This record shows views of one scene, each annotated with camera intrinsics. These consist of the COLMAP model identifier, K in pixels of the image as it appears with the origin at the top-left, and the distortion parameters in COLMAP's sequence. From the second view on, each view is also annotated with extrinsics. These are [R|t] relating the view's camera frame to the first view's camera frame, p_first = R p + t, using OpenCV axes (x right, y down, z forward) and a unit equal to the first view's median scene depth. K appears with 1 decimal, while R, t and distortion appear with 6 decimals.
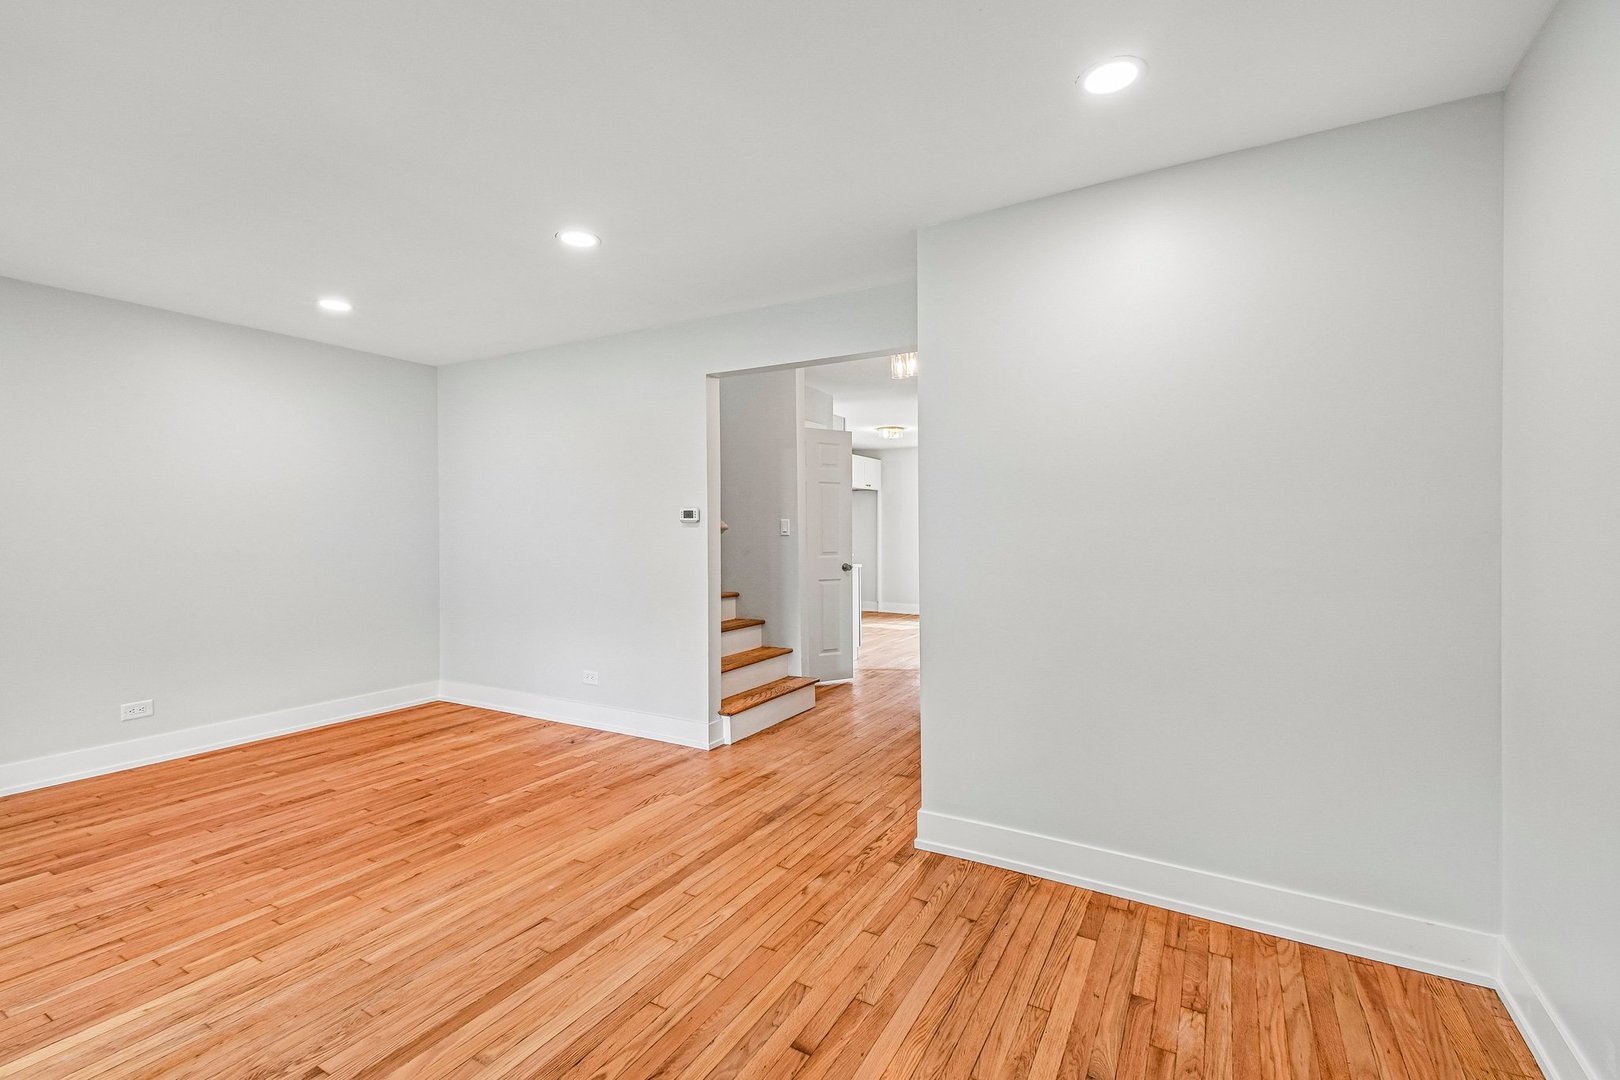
lens RADIAL K [[710.3, 0, 808.0], [0, 710.3, 532.6], [0, 0, 1]] dist [0.041312, -0.019433]
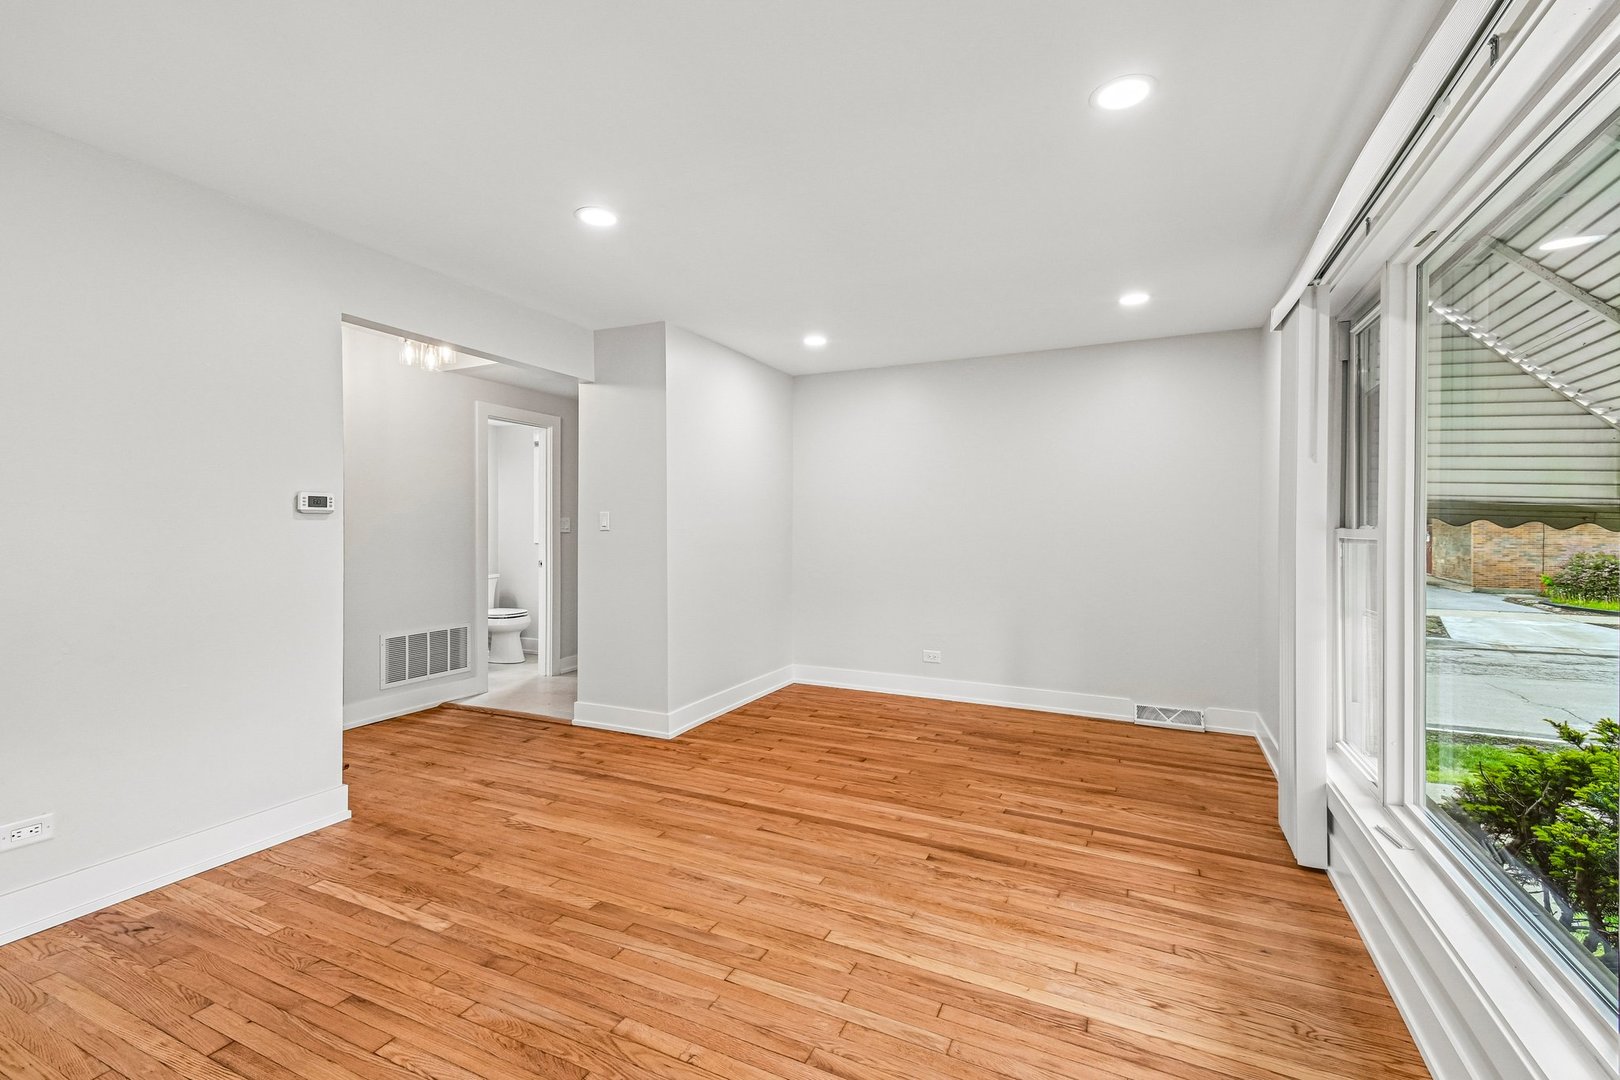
lens RADIAL K [[710.3, 0, 808.0], [0, 710.3, 532.6], [0, 0, 1]] dist [0.041312, -0.019433]
pose [[-0.084242, -0.007691, 0.996416, -1.317922], [0.003794, 0.999960, 0.008039, 0.002236], [-0.996438, 0.004457, -0.084210, 0.824383]]
